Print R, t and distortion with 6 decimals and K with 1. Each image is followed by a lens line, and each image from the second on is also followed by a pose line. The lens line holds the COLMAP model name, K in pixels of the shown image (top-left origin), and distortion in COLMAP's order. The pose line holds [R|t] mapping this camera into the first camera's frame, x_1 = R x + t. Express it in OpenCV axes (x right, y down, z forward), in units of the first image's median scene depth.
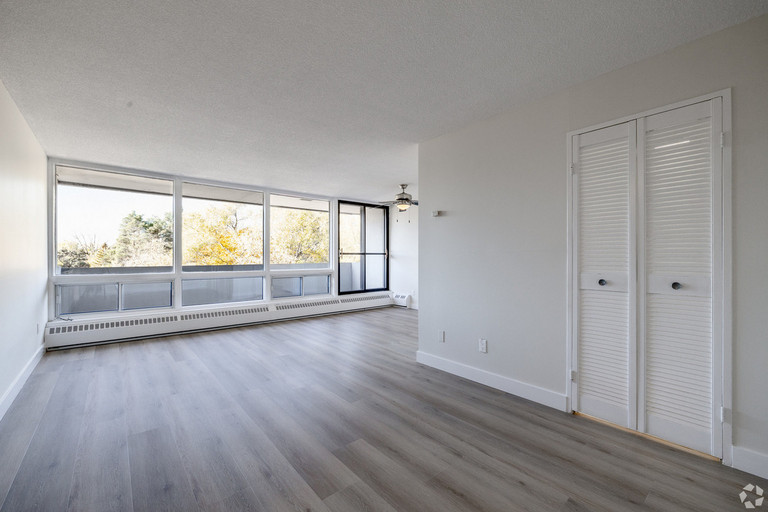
lens RADIAL K [[325.7, 0, 385.0], [0, 325.7, 253.2], [0, 0, 1]] dist [0.003598, 0.000409]
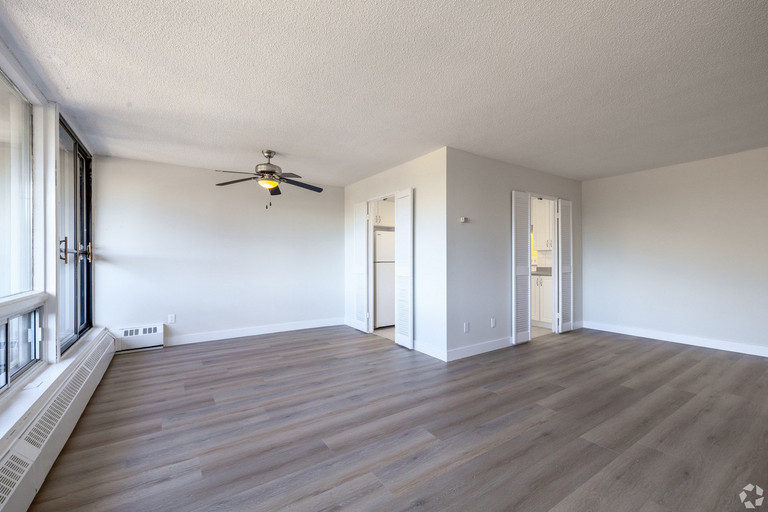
lens RADIAL K [[325.7, 0, 385.4], [0, 325.7, 261.9], [0, 0, 1]] dist [0.003598, 0.000409]
pose [[0.111107, -0.016694, 0.993668, -0.989787], [-0.008151, 0.999810, 0.017709, 0.005907], [-0.993775, -0.010067, 0.110950, 1.152961]]
